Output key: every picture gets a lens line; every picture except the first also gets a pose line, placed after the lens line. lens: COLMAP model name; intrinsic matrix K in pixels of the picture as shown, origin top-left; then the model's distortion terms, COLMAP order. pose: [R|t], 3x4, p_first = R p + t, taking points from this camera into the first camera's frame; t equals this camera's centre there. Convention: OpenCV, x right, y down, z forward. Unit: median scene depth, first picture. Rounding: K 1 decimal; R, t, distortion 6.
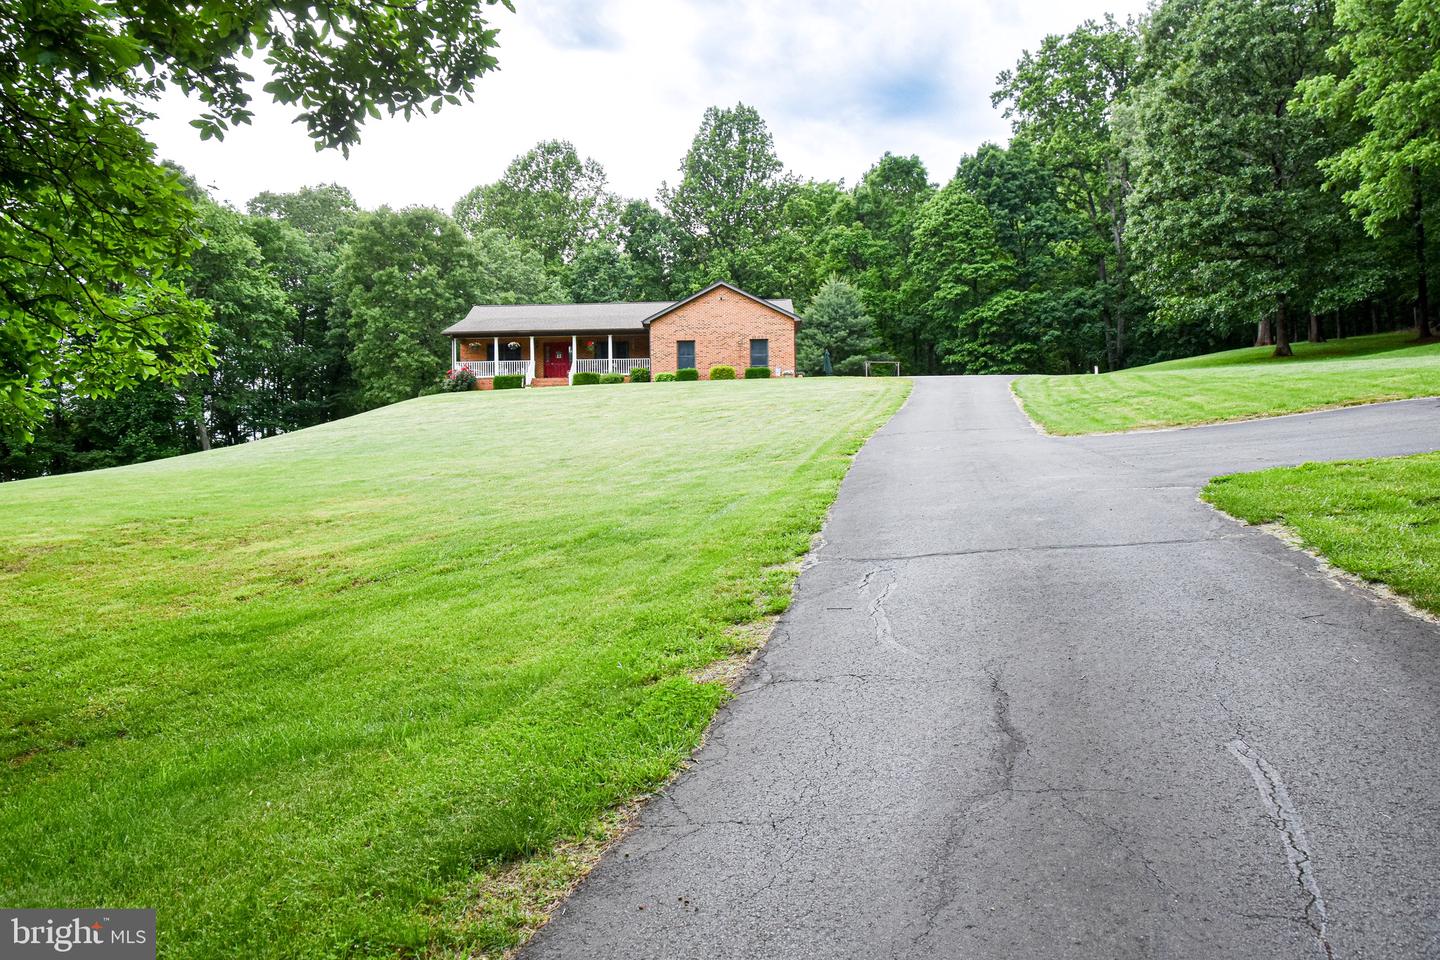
lens RADIAL K [[1117.3, 0, 726.7], [0, 1117.3, 479.7], [0, 0, 1]] dist [-0.039600, 0.000967]
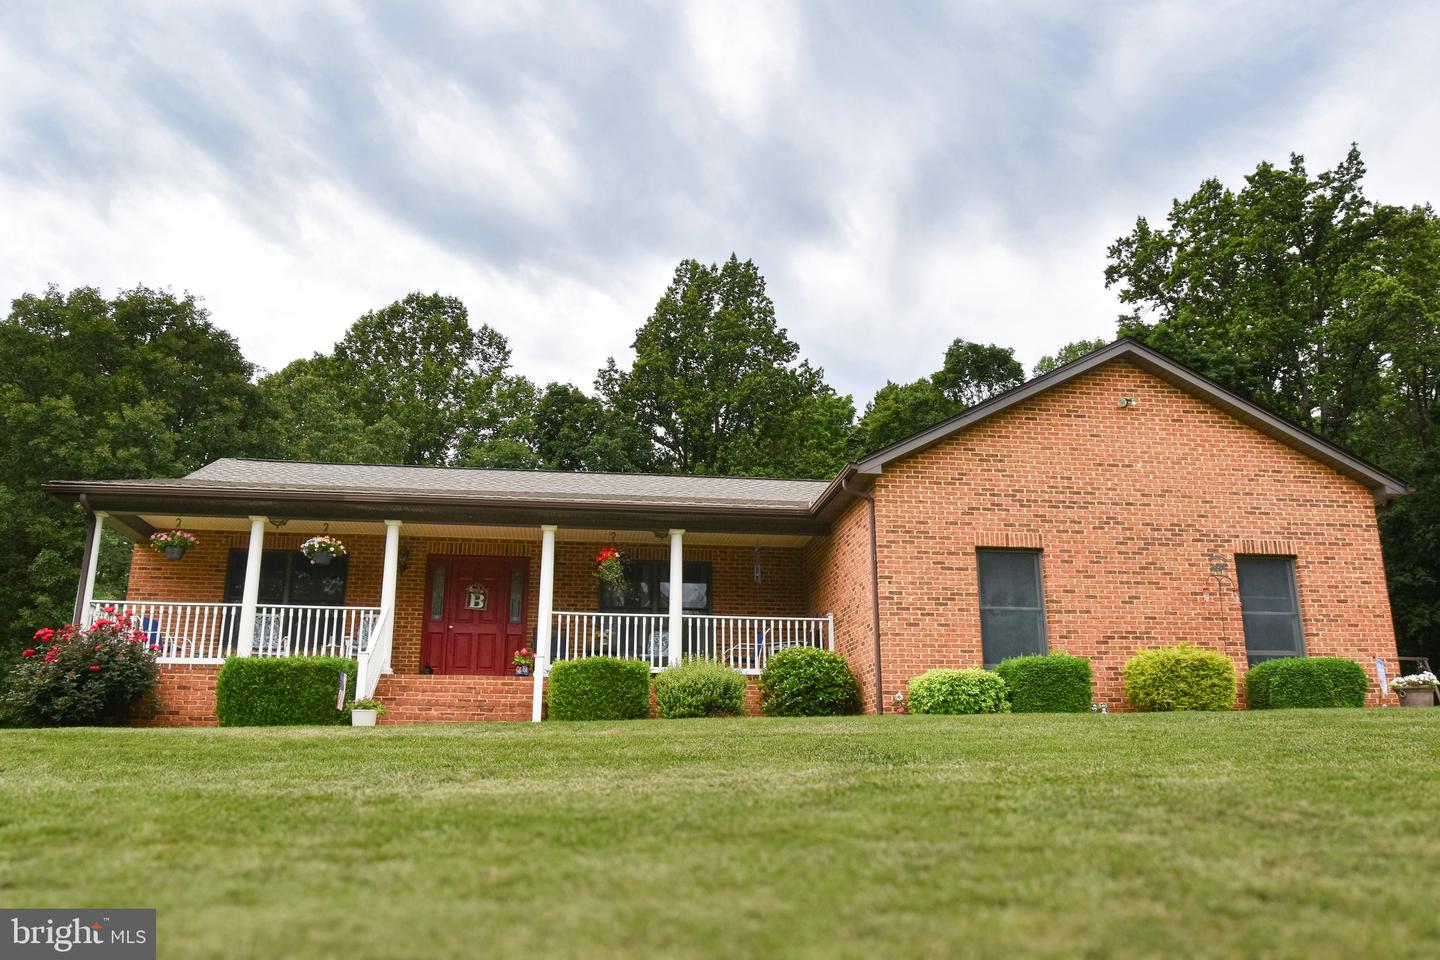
lens RADIAL K [[1117.3, 0, 712.0], [0, 1117.3, 473.5], [0, 0, 1]] dist [-0.039600, 0.000967]
pose [[0.990038, 0.055833, 0.129257, -0.133373], [-0.018513, 0.961667, -0.273596, -0.066020], [-0.139578, 0.268477, 0.953120, 0.724971]]
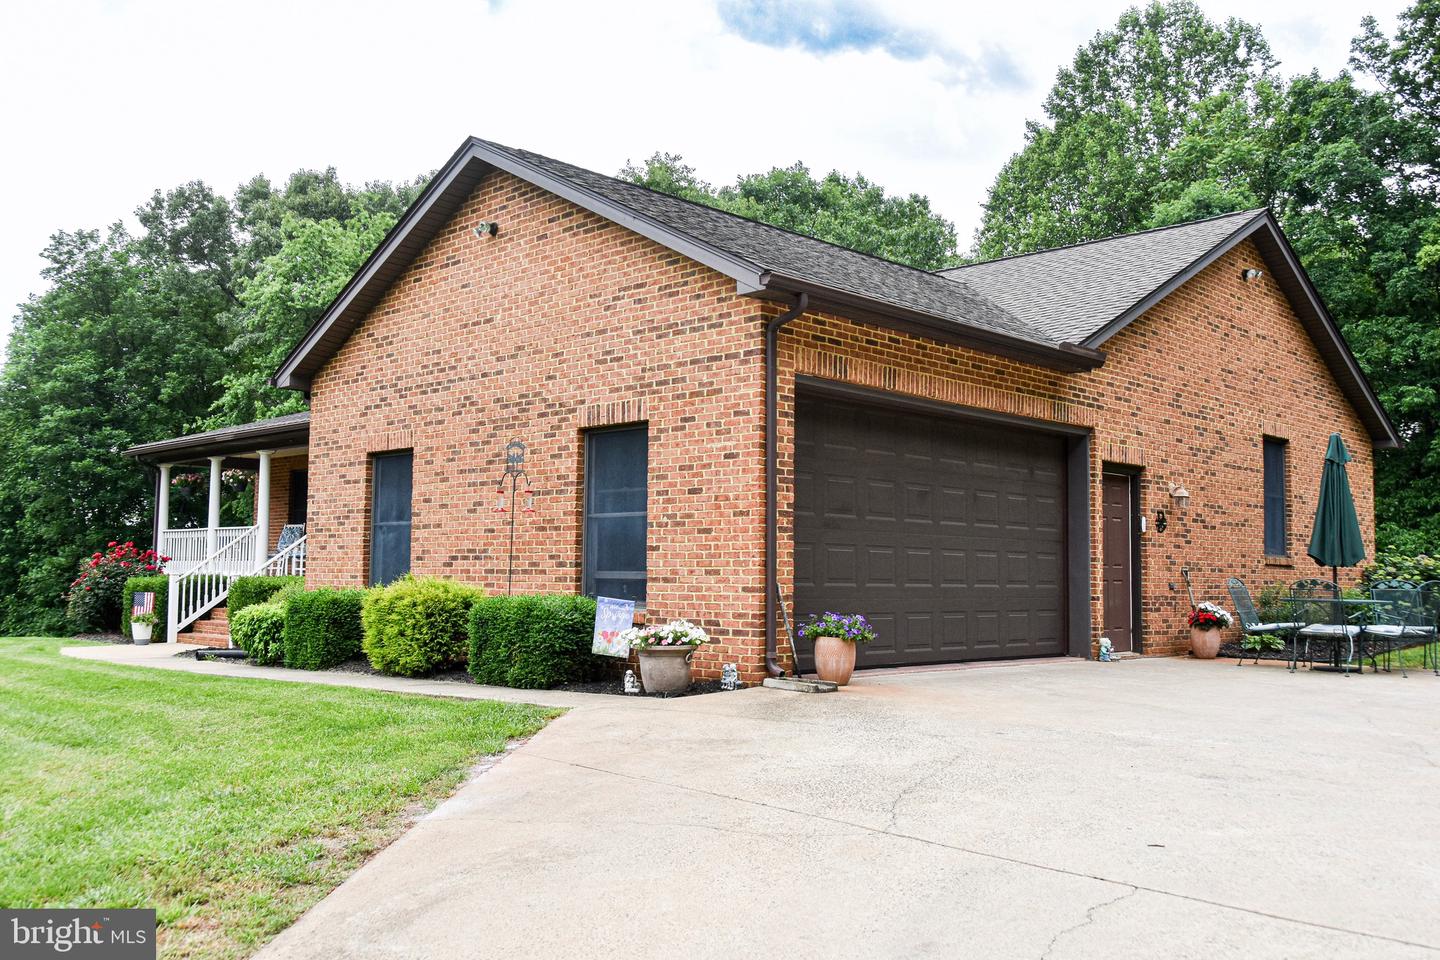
lens RADIAL K [[1272.2, 0, 719.4], [0, 1272.2, 477.9], [0, 0, 1]] dist [-0.012191, -0.002446]
pose [[0.719026, -0.028231, -0.694410, 0.170959], [-0.013725, 0.998403, -0.054802, -0.102275], [0.694848, 0.048935, 0.717490, 0.831080]]
